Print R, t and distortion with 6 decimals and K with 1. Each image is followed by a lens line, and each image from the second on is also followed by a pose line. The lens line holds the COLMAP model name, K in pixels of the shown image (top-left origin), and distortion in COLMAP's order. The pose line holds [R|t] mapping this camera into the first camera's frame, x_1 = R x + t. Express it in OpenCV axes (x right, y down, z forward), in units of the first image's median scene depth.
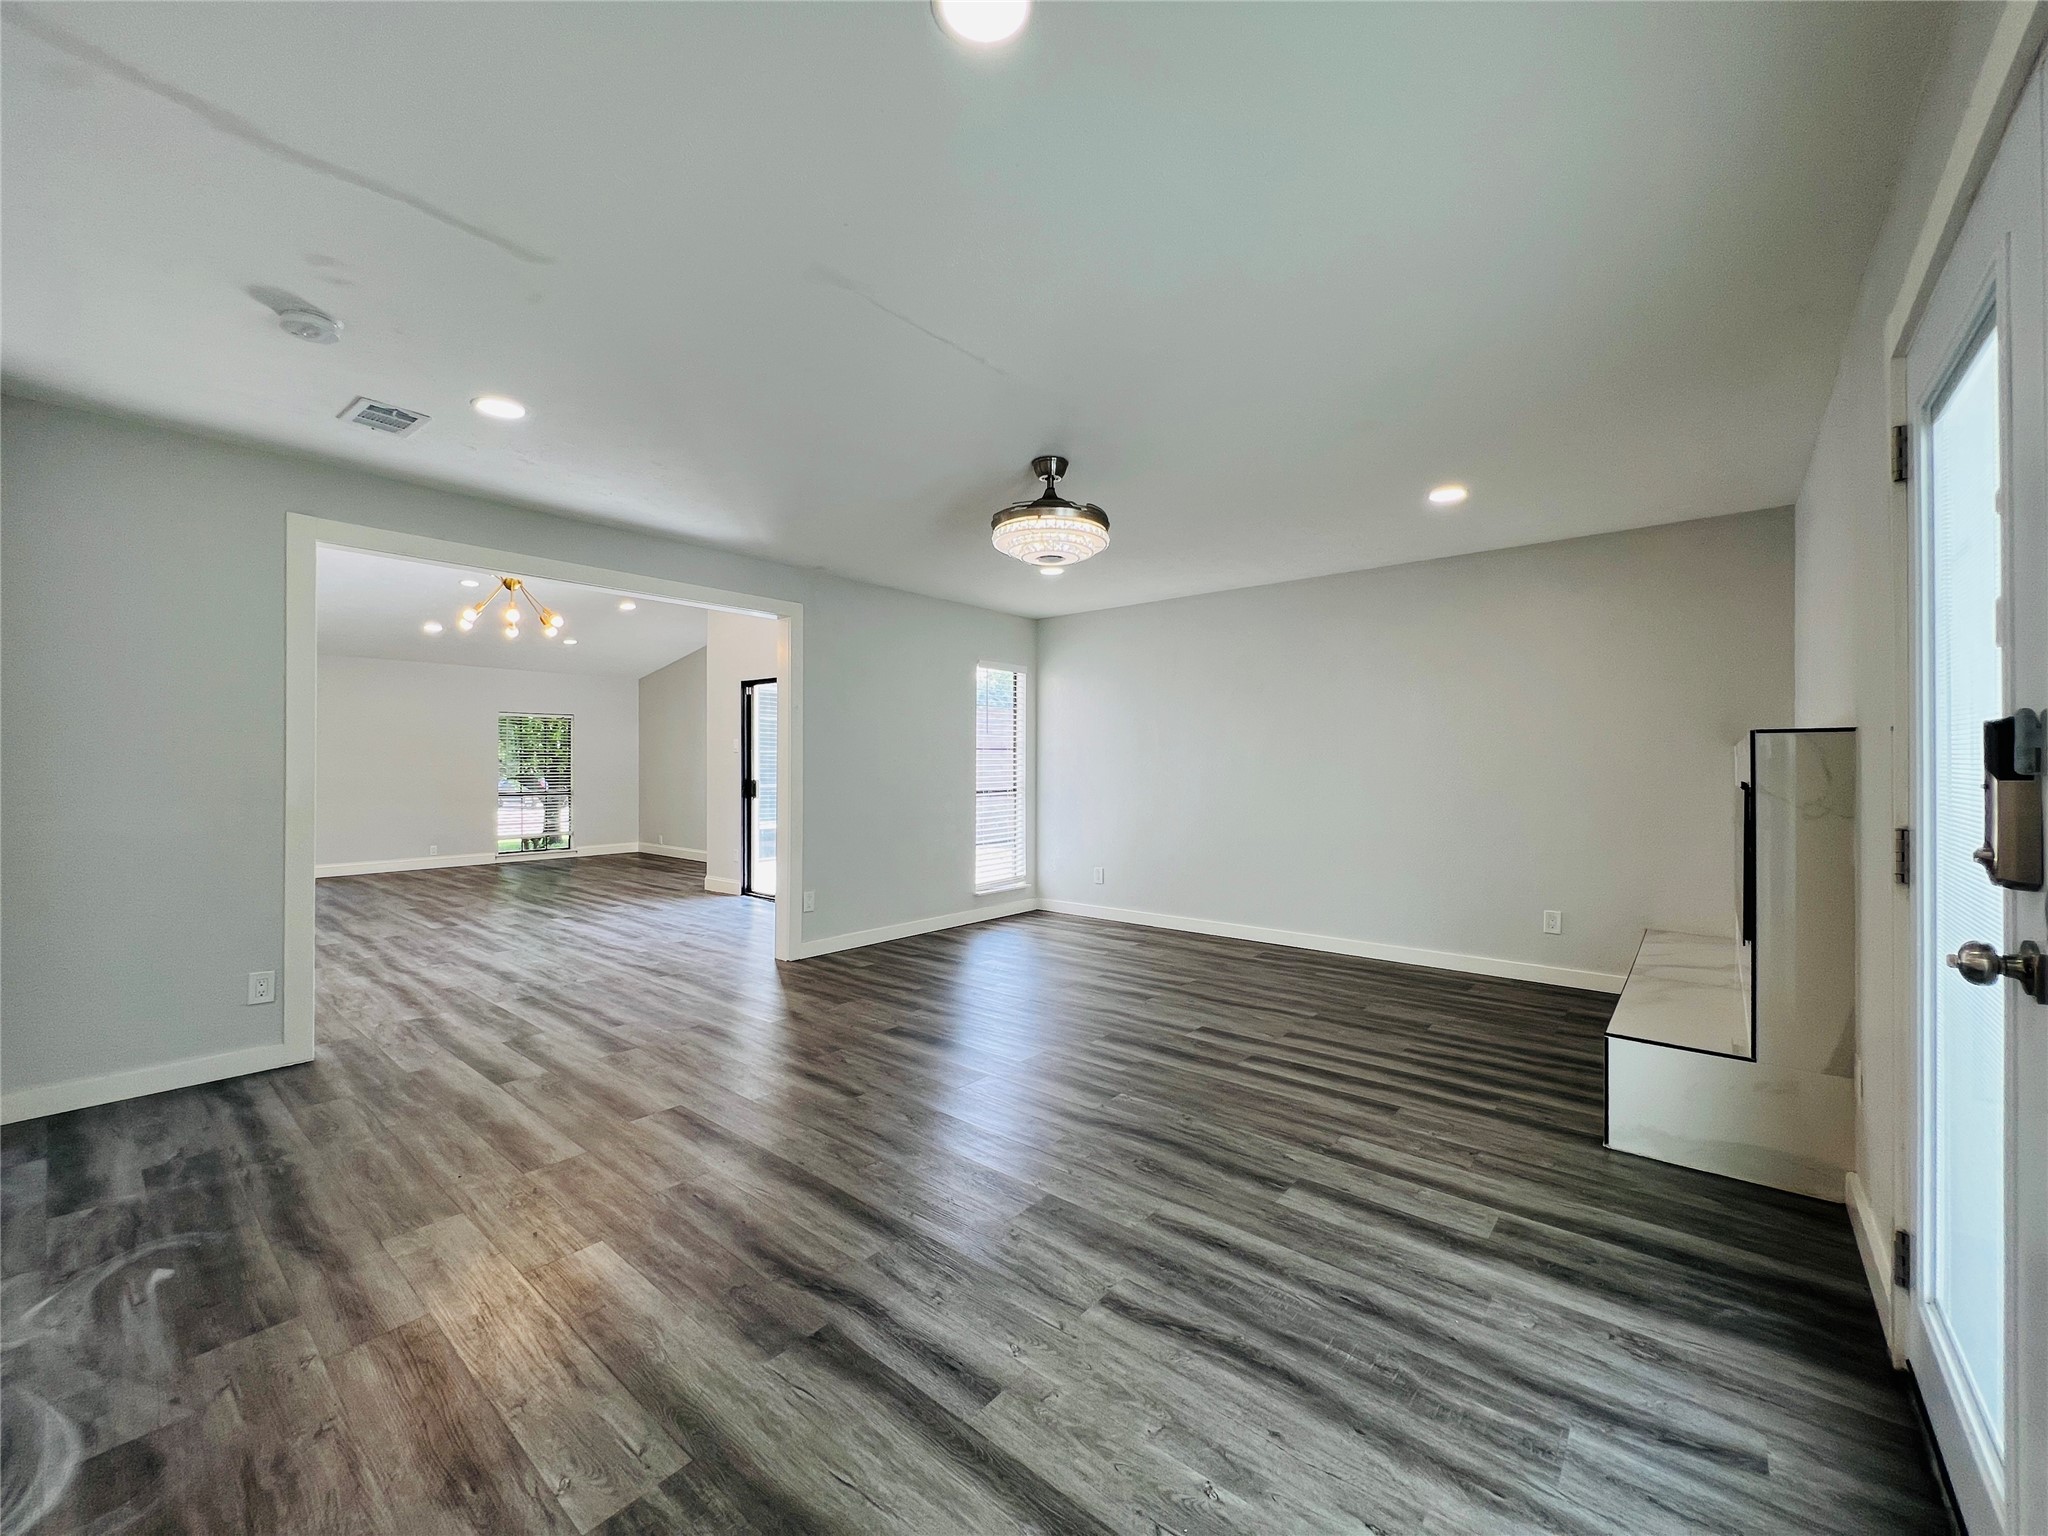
lens RADIAL K [[821.6, 0, 1028.5], [0, 821.6, 764.6], [0, 0, 1]] dist [-0.003057, -0.000259]
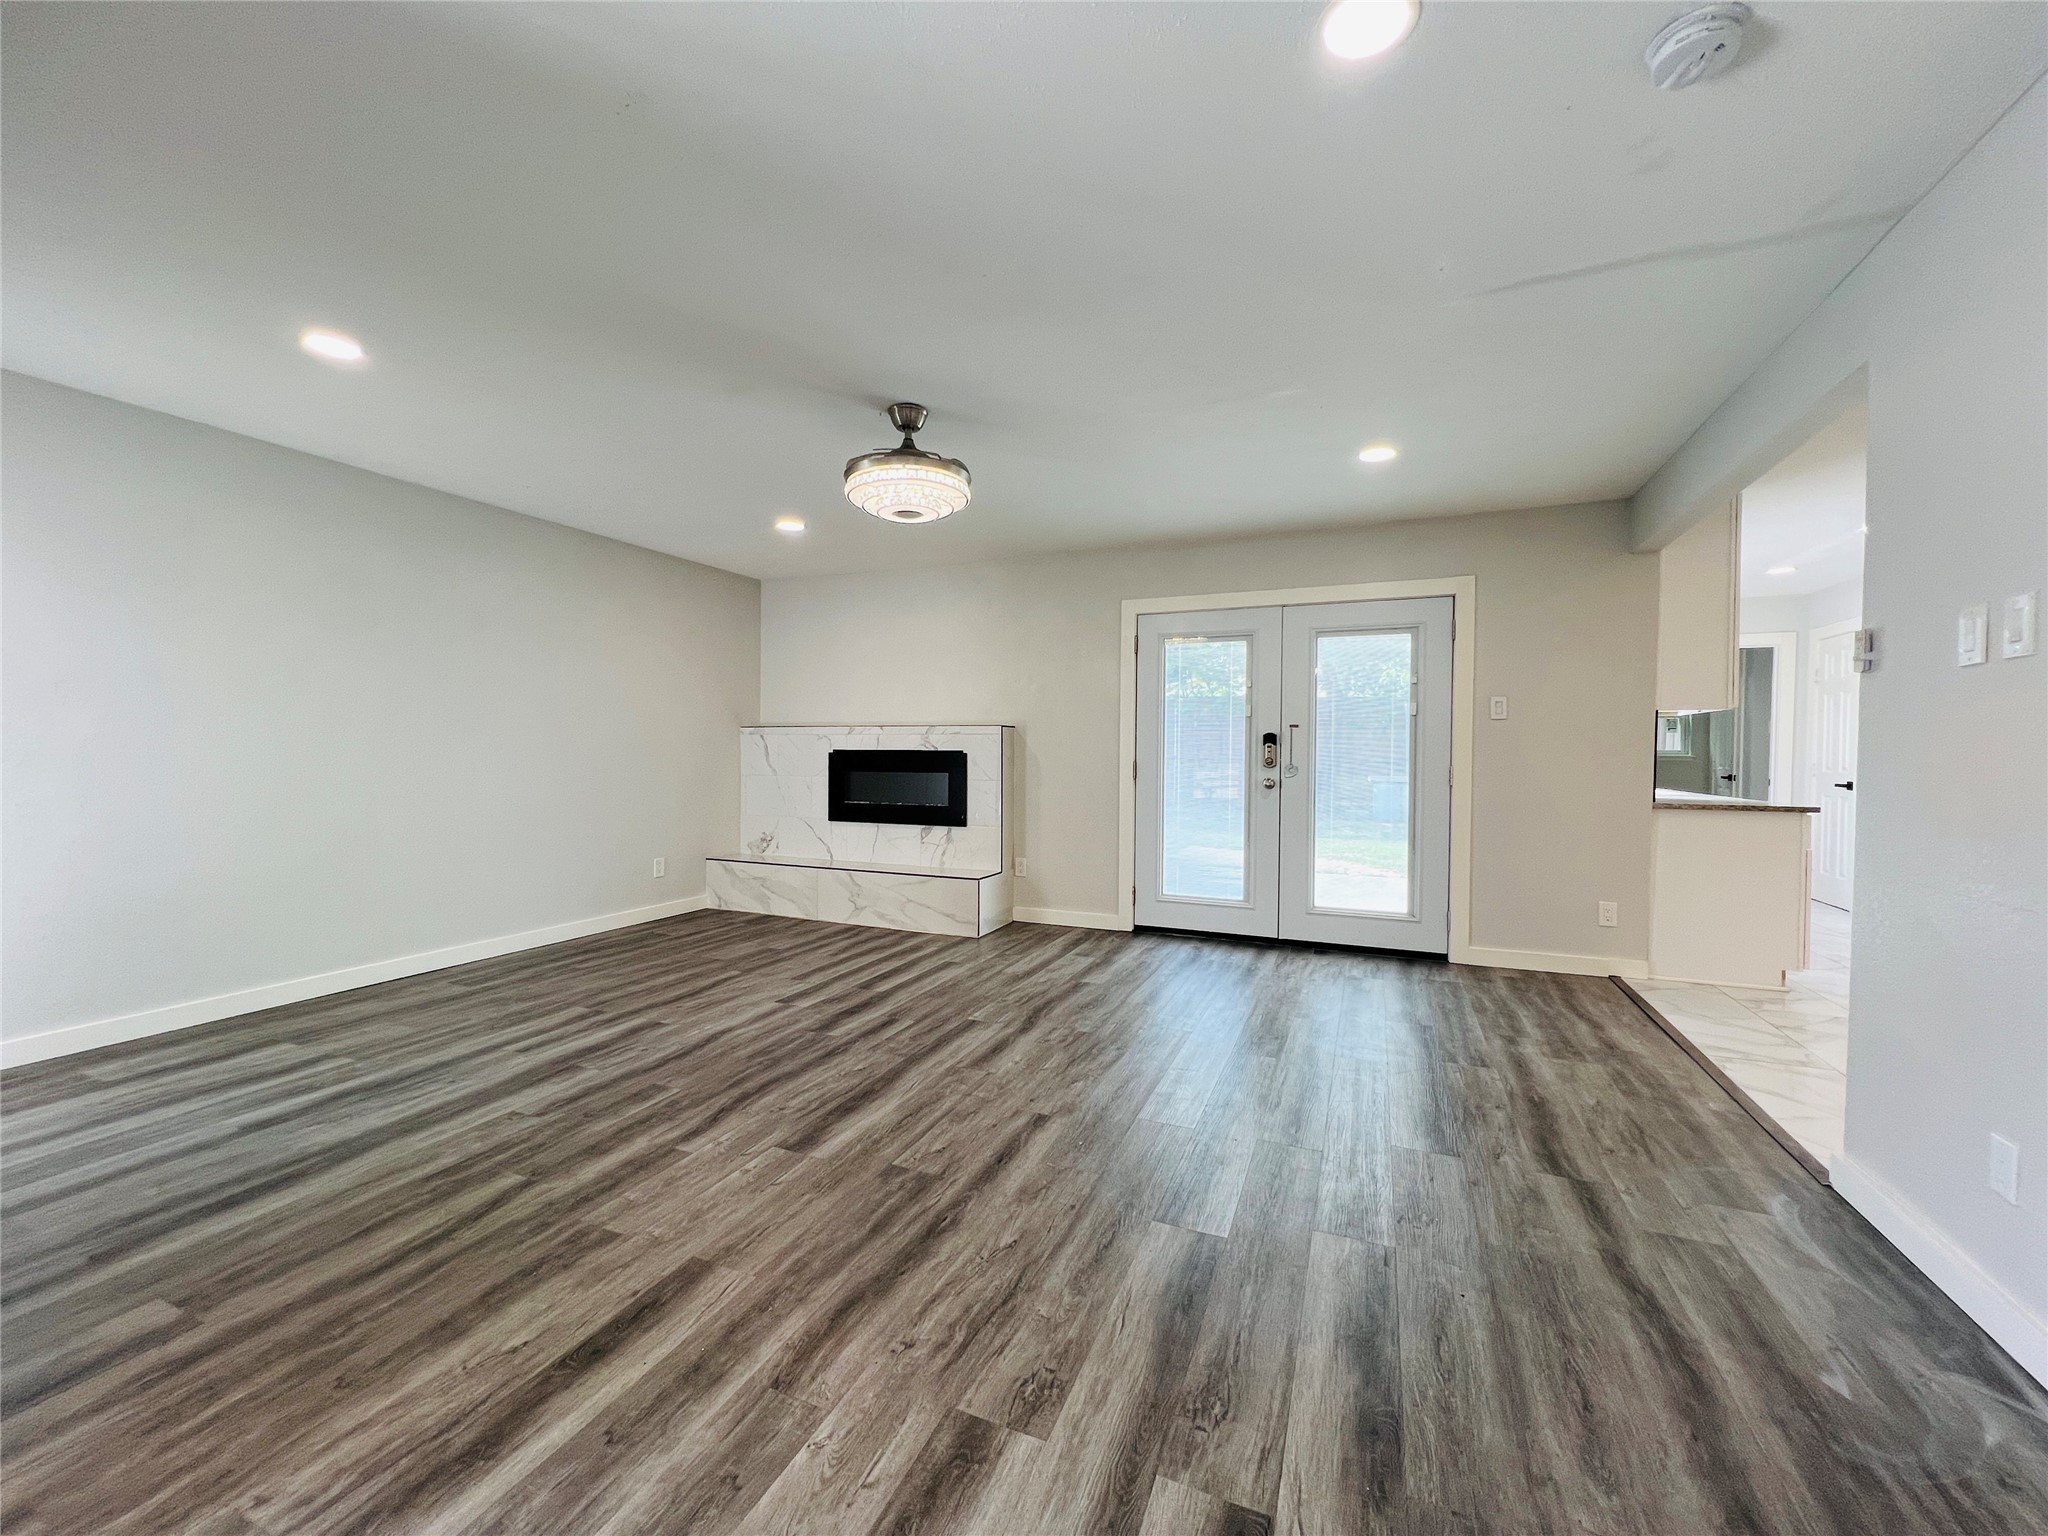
lens RADIAL K [[822.3, 0, 1021.2], [0, 822.3, 755.2], [0, 0, 1]] dist [-0.006580, 0.000823]
pose [[-0.285456, -0.008424, 0.958355, -0.971378], [-0.008244, 0.999946, 0.006334, 0.021338], [-0.958356, -0.006093, -0.285510, 1.209761]]
